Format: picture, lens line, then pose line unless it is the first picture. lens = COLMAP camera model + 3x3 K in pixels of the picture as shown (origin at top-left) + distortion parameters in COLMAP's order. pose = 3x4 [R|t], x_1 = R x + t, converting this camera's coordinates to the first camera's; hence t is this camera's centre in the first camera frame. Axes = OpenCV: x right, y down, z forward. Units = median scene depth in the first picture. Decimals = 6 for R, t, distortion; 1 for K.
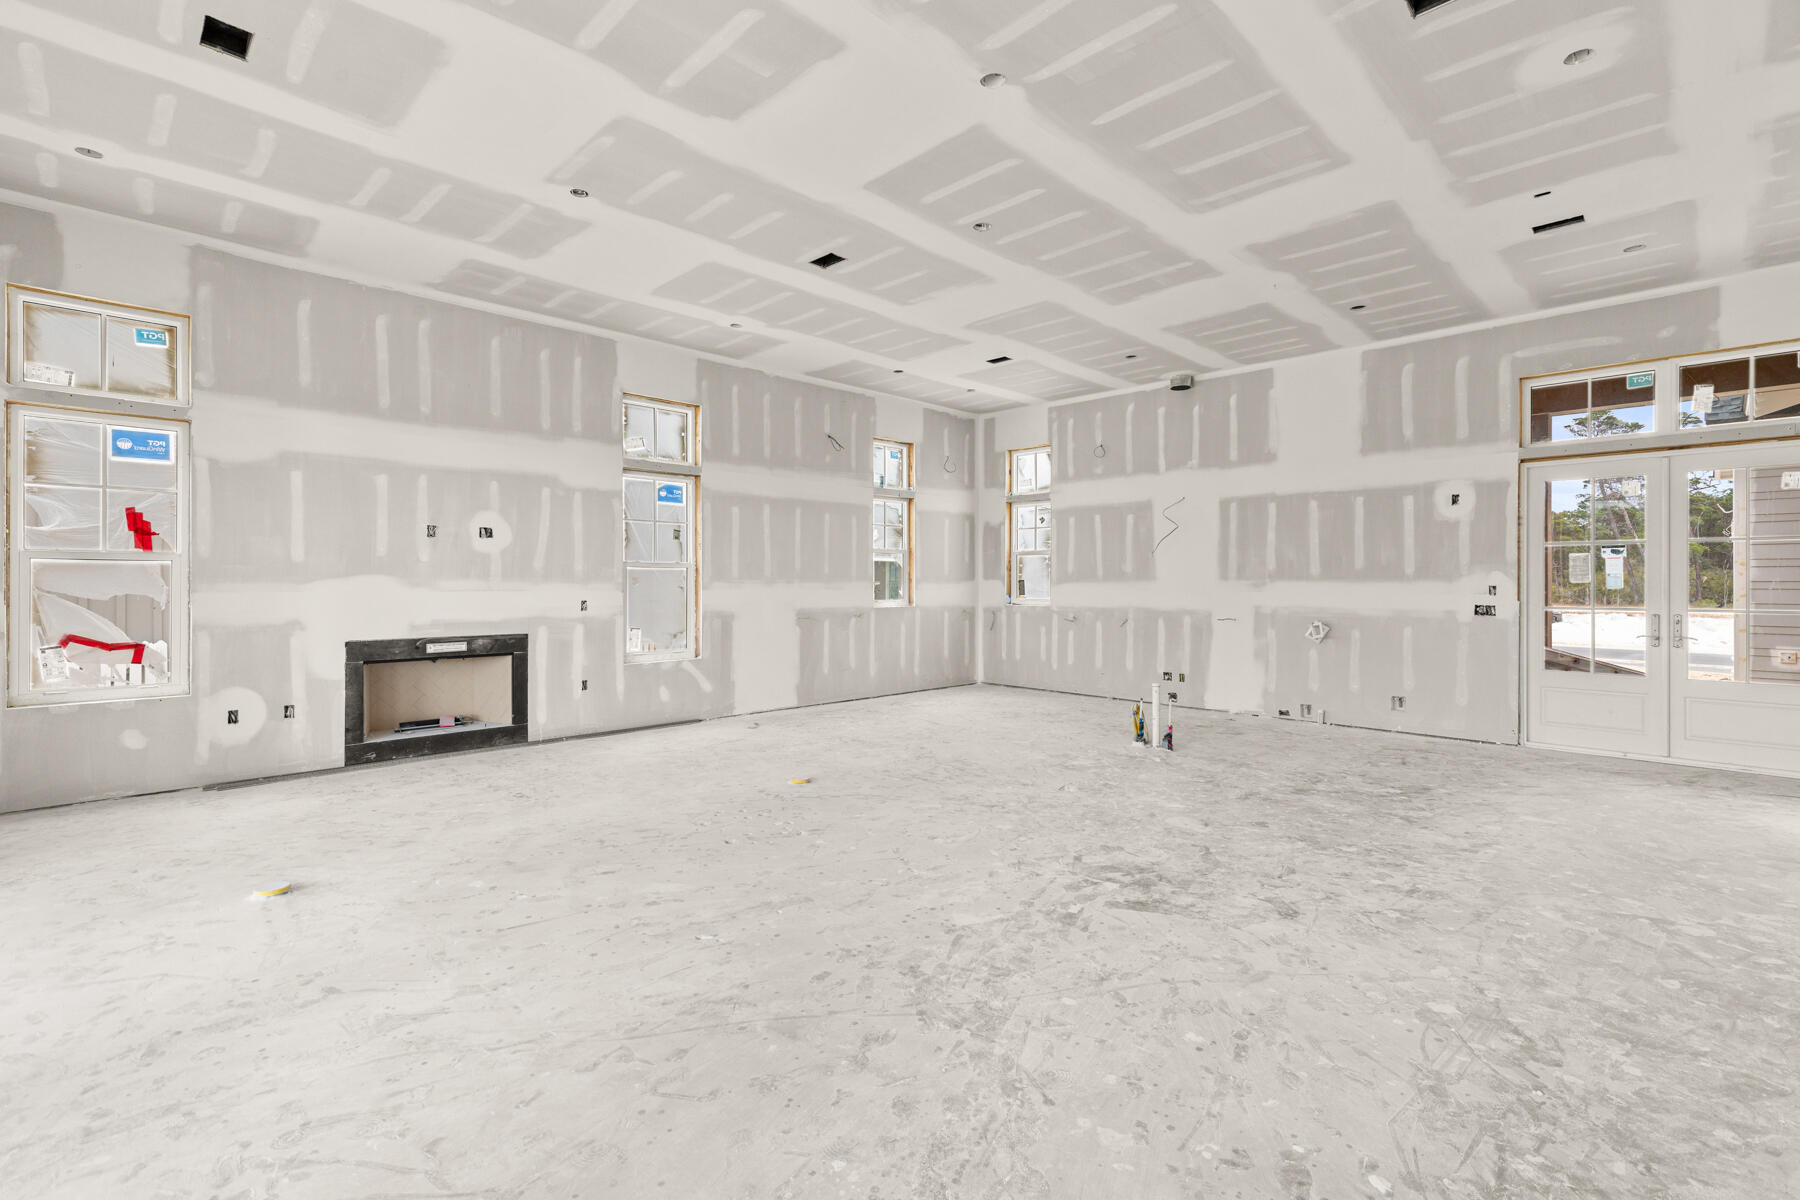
lens RADIAL K [[817.6, 0, 898.3], [0, 817.6, 588.5], [0, 0, 1]] dist [0.000544, 0.000053]
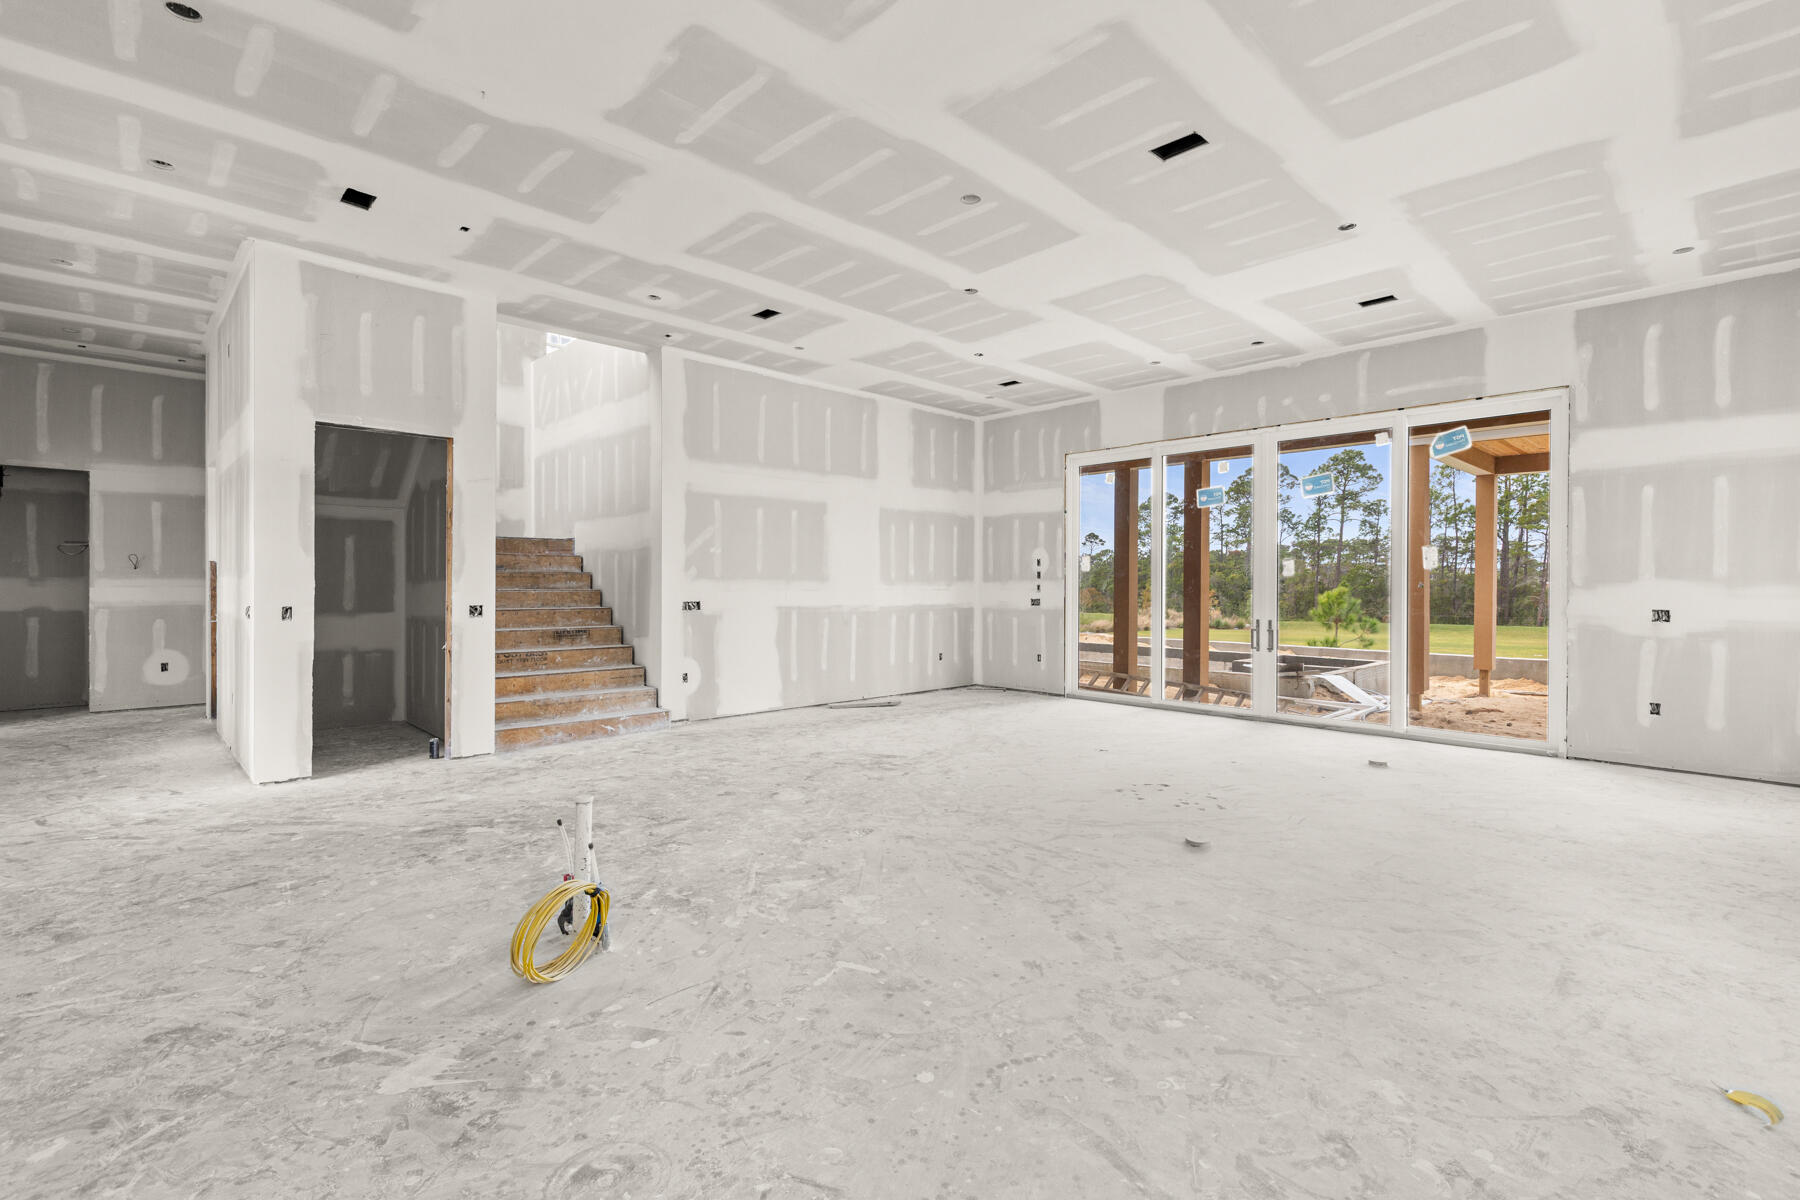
lens RADIAL K [[817.6, 0, 902.4], [0, 817.6, 587.7], [0, 0, 1]] dist [0.000544, 0.000053]
pose [[-0.999977, -0.005810, 0.003547, 0.178227], [-0.005773, 0.999932, 0.010098, -0.013463], [-0.003605, 0.010078, -0.999943, 1.978561]]
